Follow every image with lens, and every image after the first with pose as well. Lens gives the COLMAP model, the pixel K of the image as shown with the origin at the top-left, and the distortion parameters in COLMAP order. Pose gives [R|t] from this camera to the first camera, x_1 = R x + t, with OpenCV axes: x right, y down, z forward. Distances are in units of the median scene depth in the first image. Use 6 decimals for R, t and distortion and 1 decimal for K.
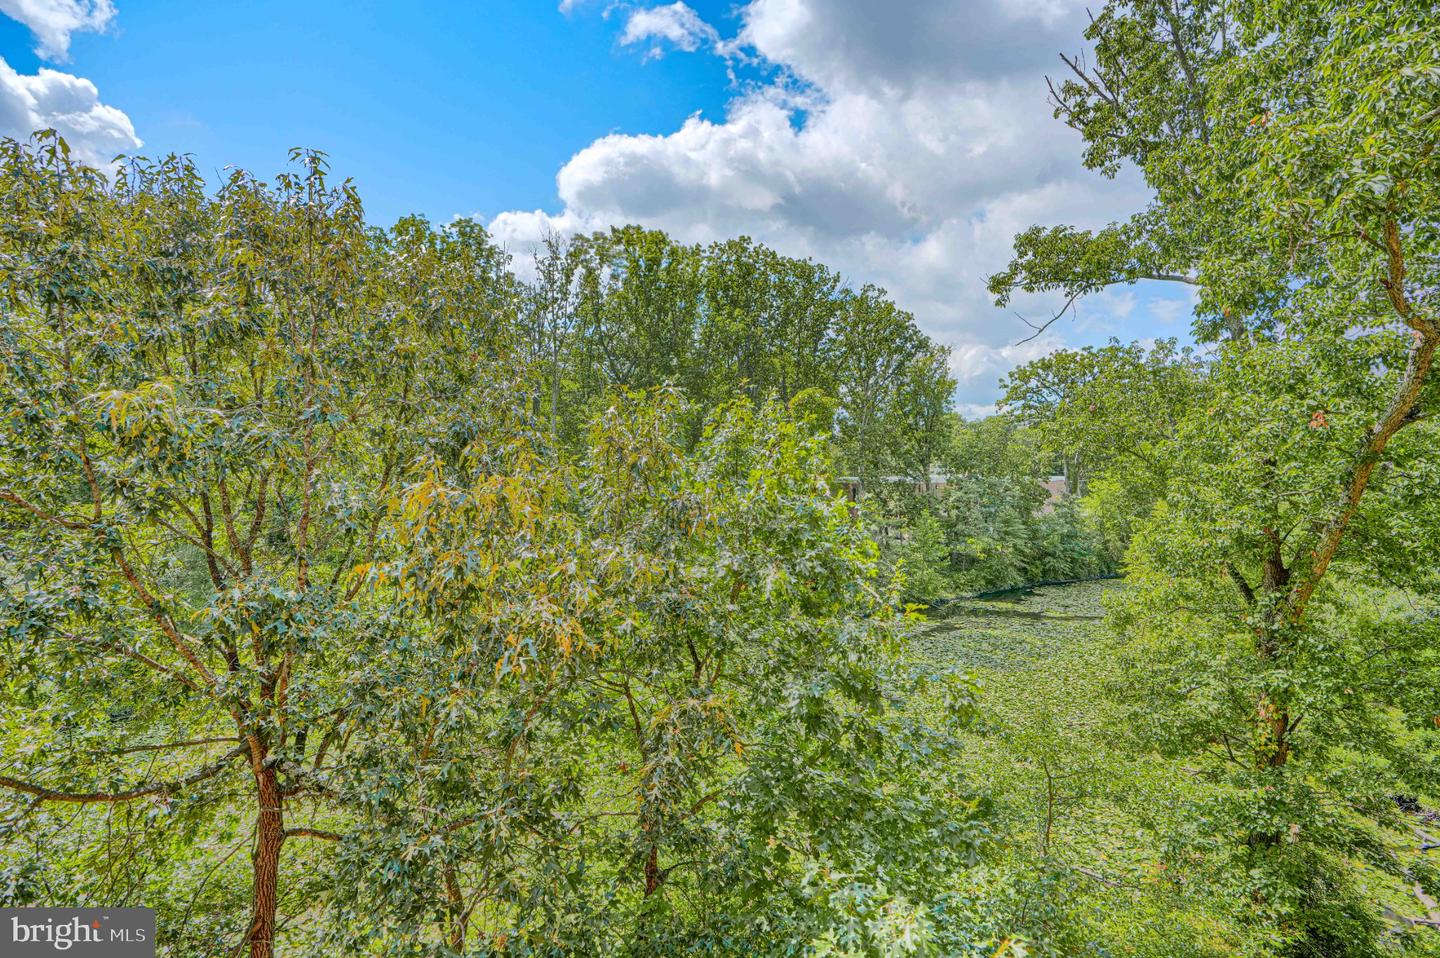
lens RADIAL K [[725.9, 0, 720.0], [0, 725.9, 479.0], [0, 0, 1]] dist [0.001020, -0.000233]
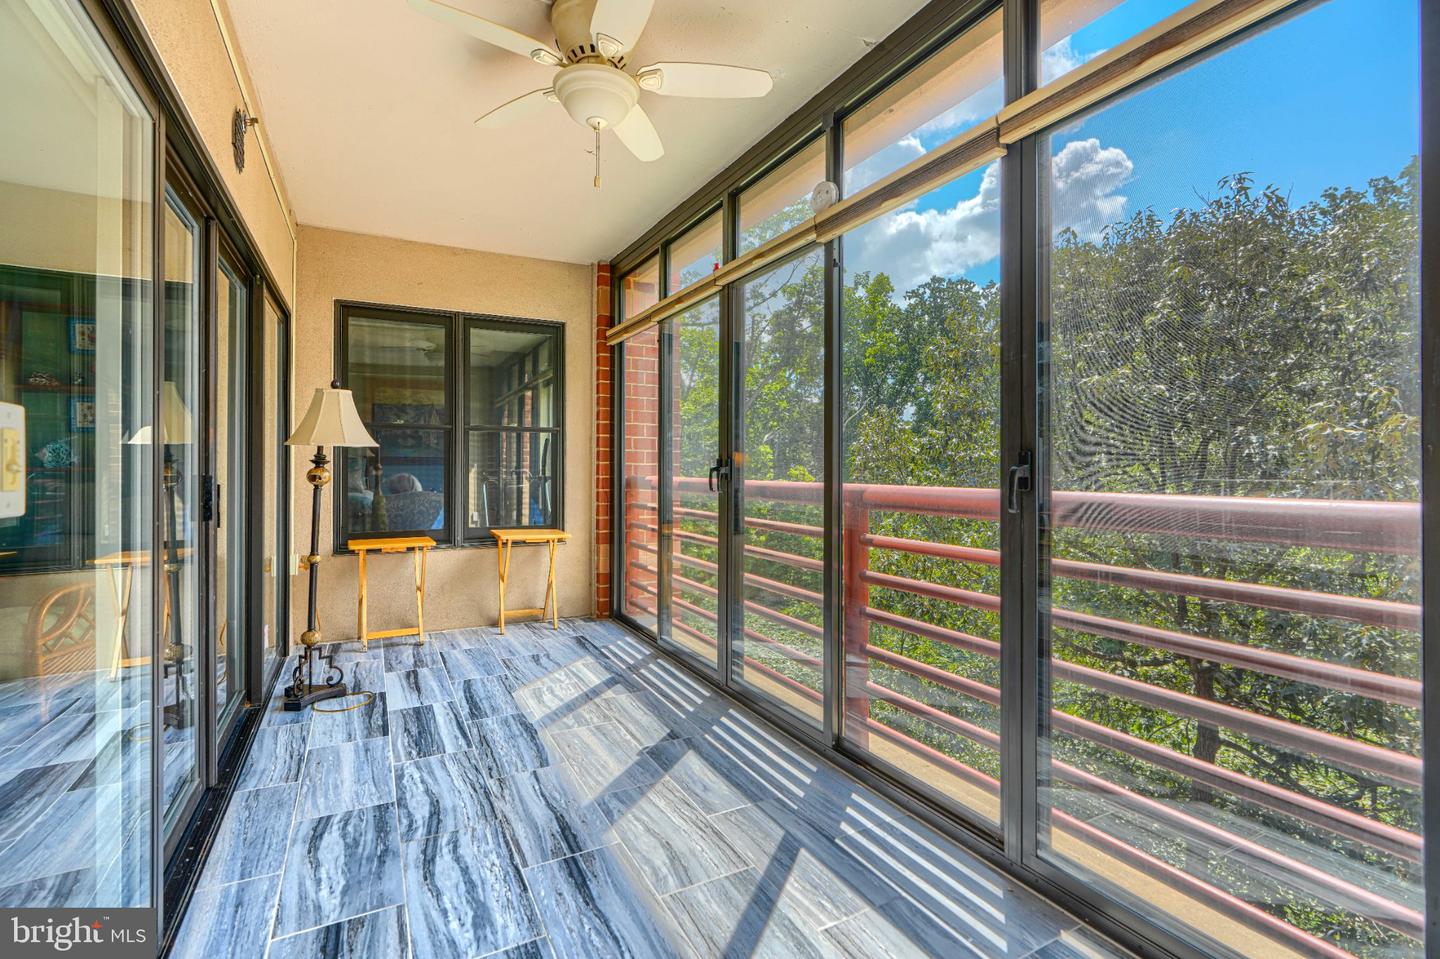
lens RADIAL K [[648.7, 0, 725.2], [0, 648.7, 473.6], [0, 0, 1]] dist [0.001019, 0.000307]
pose [[0.339946, 0.021549, -0.940198, 0.205899], [-0.009855, 0.999764, 0.019351, 0.058565], [0.940393, 0.002687, 0.340078, -0.224533]]
